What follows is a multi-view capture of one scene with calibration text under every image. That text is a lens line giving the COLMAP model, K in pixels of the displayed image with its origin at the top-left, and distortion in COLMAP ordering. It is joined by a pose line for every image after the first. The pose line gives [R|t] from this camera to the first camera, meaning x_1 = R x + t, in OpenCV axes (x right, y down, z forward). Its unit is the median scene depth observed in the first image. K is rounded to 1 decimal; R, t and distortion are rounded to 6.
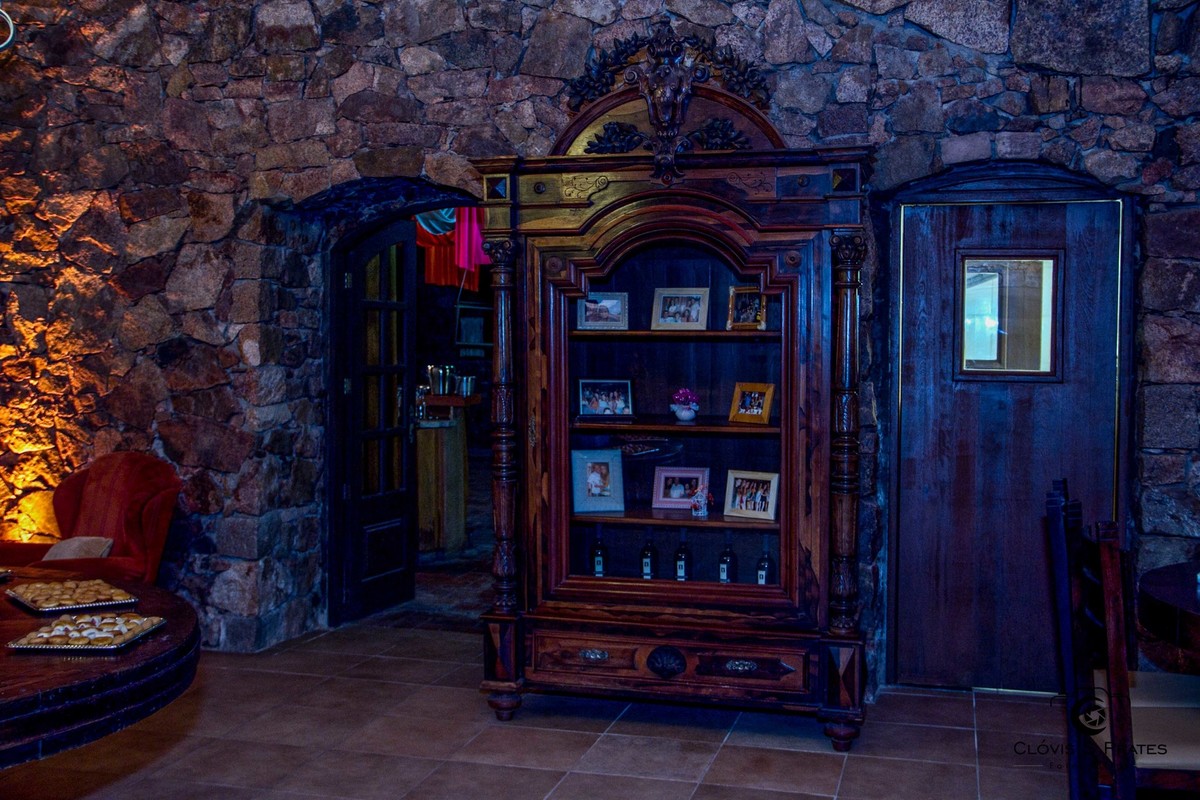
lens RADIAL K [[1308.1, 0, 607.8], [0, 1308.1, 403.8], [0, 0, 1]] dist [0.010130, 0.000000]
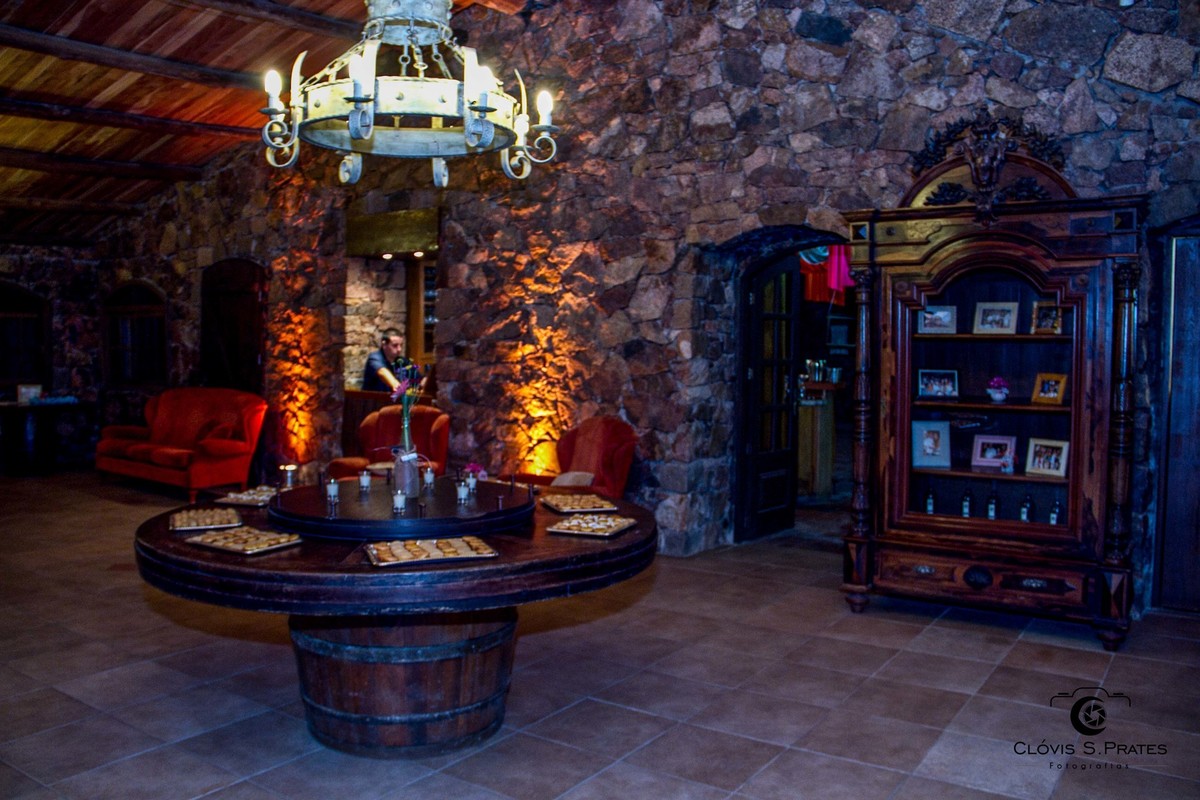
lens RADIAL K [[1005.9, 0, 584.5], [0, 1005.9, 415.8], [0, 0, 1]] dist [-0.173134, 0.114994]
pose [[0.938670, 0.021909, -0.344121, 0.006131], [-0.013664, 0.999559, 0.026368, 0.006953], [0.344547, -0.020049, 0.938555, -0.087649]]
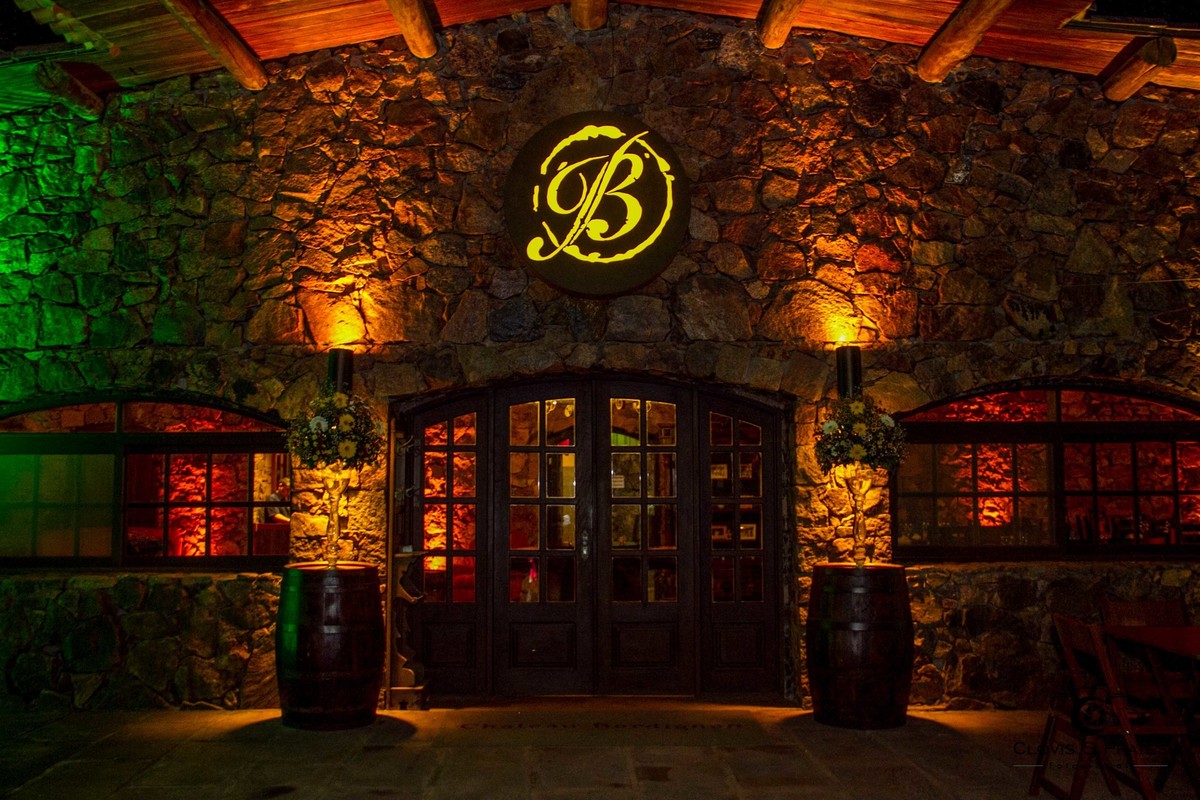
lens RADIAL K [[1236.9, 0, 600.7], [0, 1236.9, 397.8], [0, 0, 1]] dist [-0.085143, 0.000000]
pose [[0.960886, 0.001987, 0.276937, -0.941712], [0.031715, 0.992606, -0.117160, 0.079431], [-0.275122, 0.121361, 0.953719, -1.570048]]
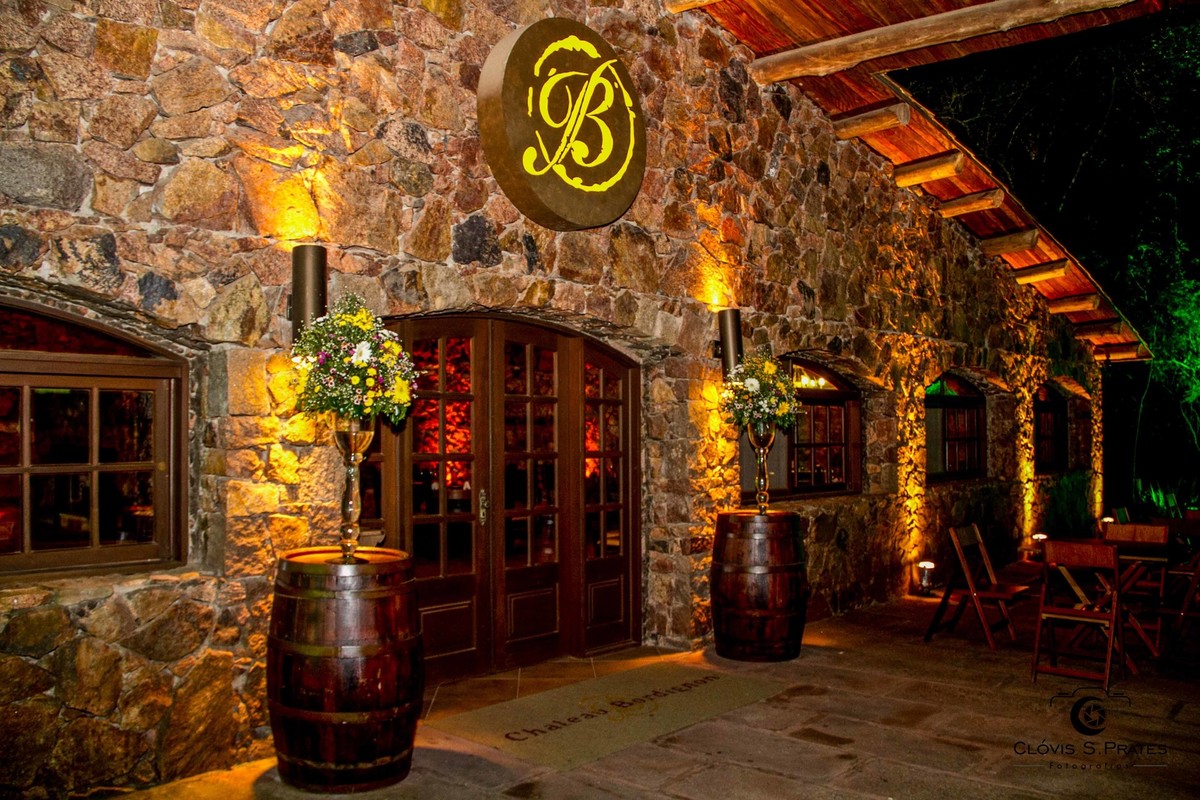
lens RADIAL K [[1005.9, 0, 598.6], [0, 1005.9, 407.2], [0, 0, 1]] dist [-0.173134, 0.114994]
pose [[0.439434, 0.007101, 0.898247, -1.932237], [0.051996, 0.998091, -0.033328, -0.042168], [-0.896769, 0.061351, 0.438226, 0.128003]]
